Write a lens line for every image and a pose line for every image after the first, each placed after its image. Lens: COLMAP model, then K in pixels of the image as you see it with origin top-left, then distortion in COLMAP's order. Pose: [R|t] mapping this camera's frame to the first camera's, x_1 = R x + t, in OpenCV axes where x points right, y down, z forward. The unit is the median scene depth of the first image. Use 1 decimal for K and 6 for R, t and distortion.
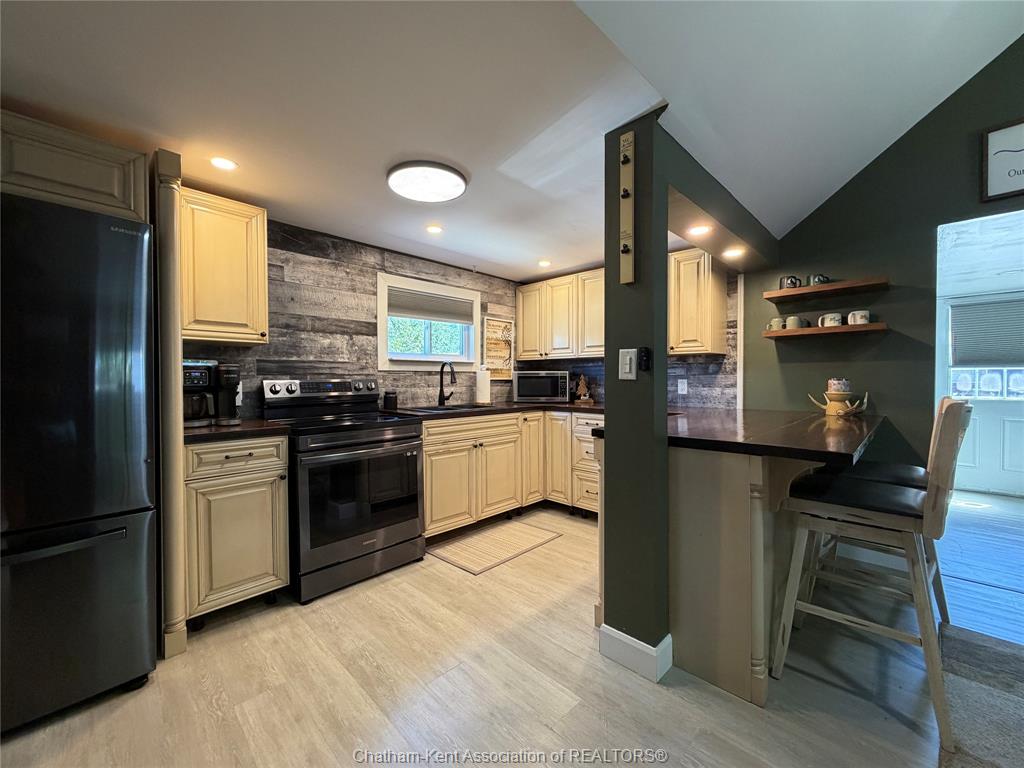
lens RADIAL K [[408.0, 0, 510.4], [0, 408.0, 385.2], [0, 0, 1]] dist [-0.002321, 0.000751]
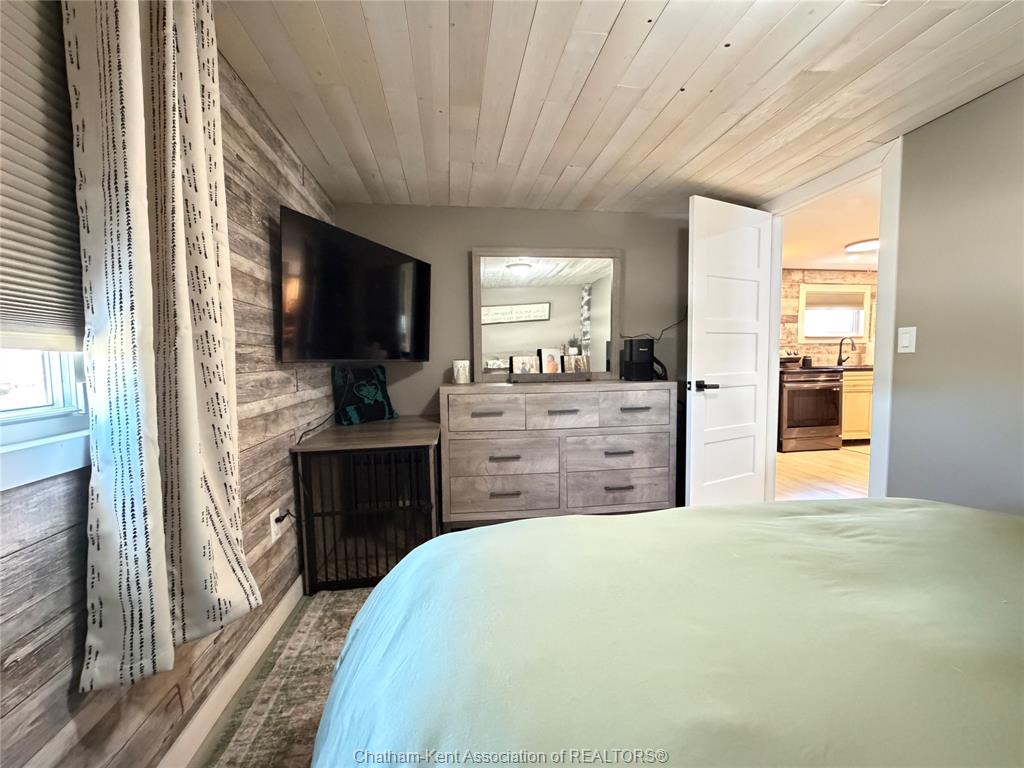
lens RADIAL K [[408.0, 0, 504.3], [0, 408.0, 384.0], [0, 0, 1]] dist [-0.002321, 0.000751]
pose [[0.794806, 0.030335, -0.606105, -0.267687], [0.000268, 0.998732, 0.050338, 0.046201], [0.606863, -0.040172, 0.793790, -1.082503]]
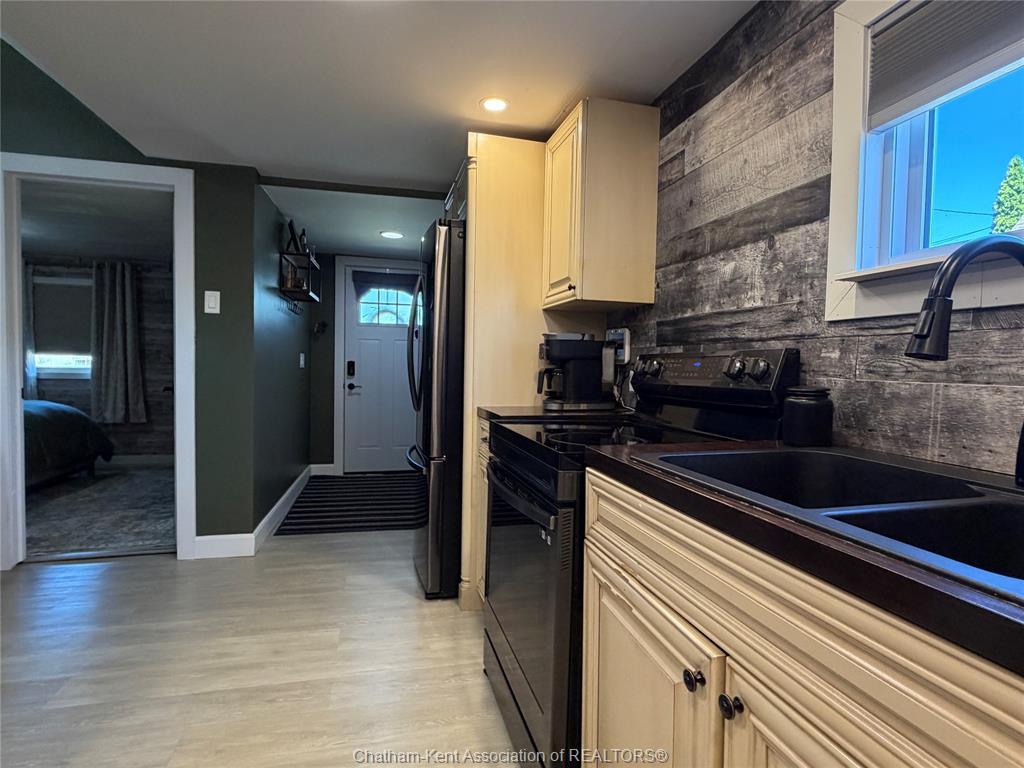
lens RADIAL K [[529.2, 0, 509.8], [0, 529.2, 384.7], [0, 0, 1]] dist [-0.003178, 0.003378]
pose [[-0.517194, 0.026797, -0.855448, 0.165361], [-0.029920, 0.998333, 0.049362, 0.000426], [0.855345, 0.051124, -0.515530, 1.018815]]
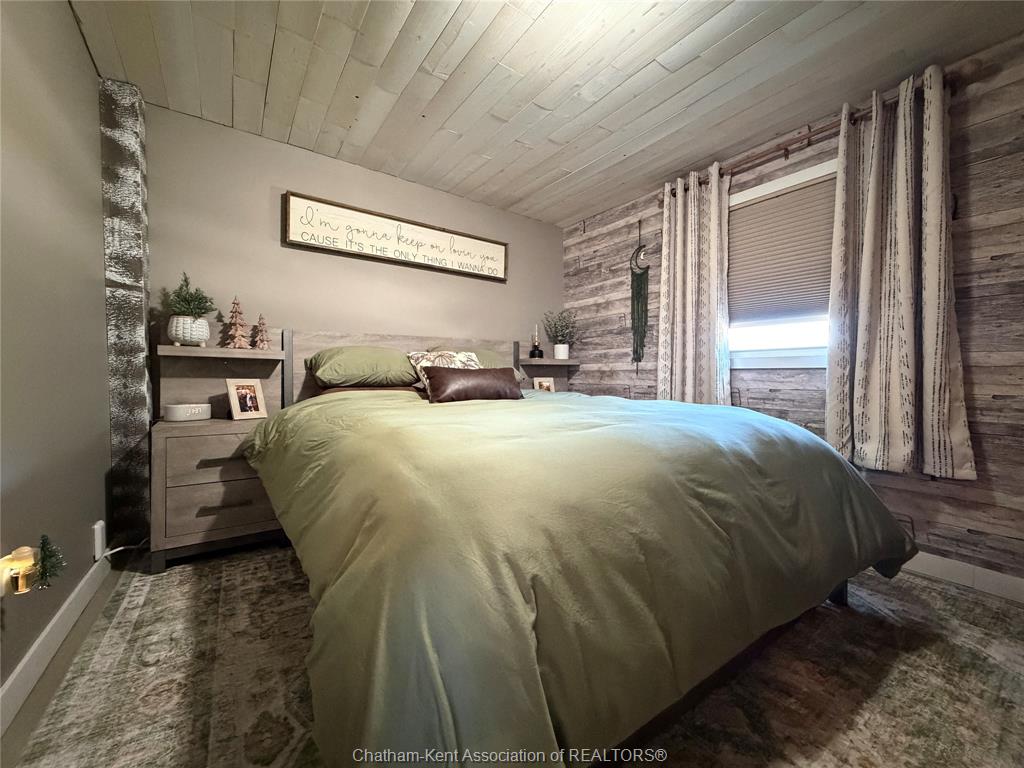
lens RADIAL K [[408.0, 0, 515.1], [0, 408.0, 384.0], [0, 0, 1]] dist [-0.002321, 0.000751]
pose [[-0.983376, -0.003188, 0.181552, -0.245497], [0.003295, 0.999368, 0.035392, 0.110793], [-0.181551, 0.035402, -0.982744, -0.331476]]
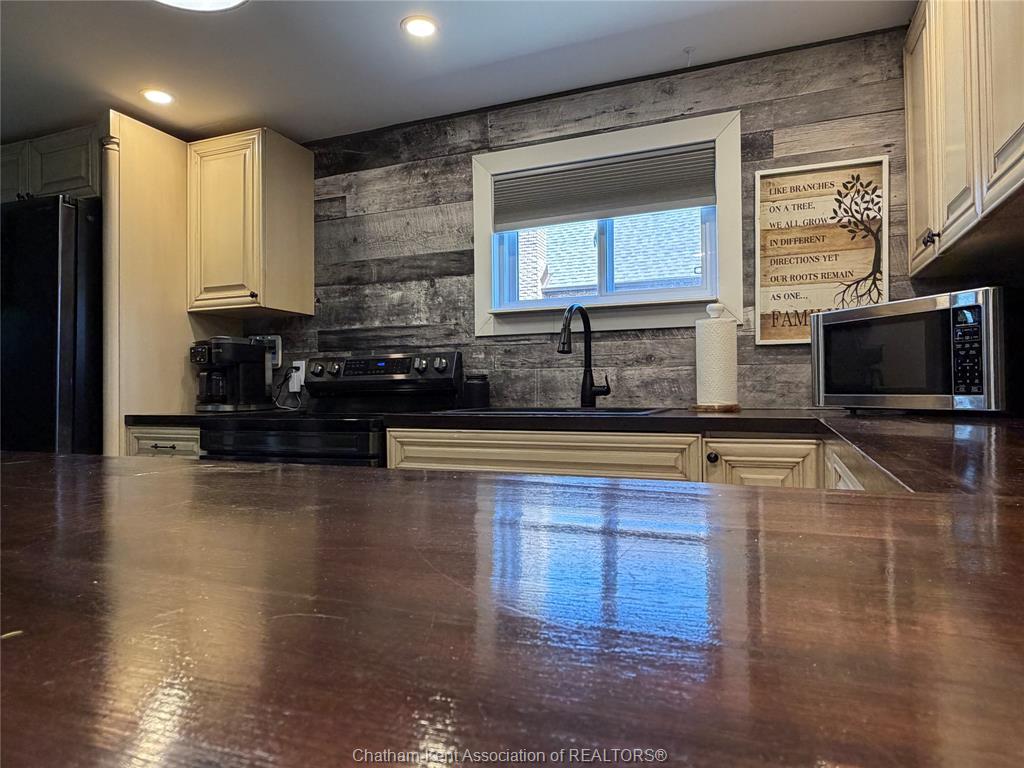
lens RADIAL K [[628.6, 0, 508.2], [0, 628.6, 384.4], [0, 0, 1]] dist [0.000833, -0.002456]
pose [[0.367236, -0.010338, -0.930070, 0.474076], [-0.008060, 0.999865, -0.014296, 0.039665], [0.930093, 0.012746, 0.367103, 0.745823]]
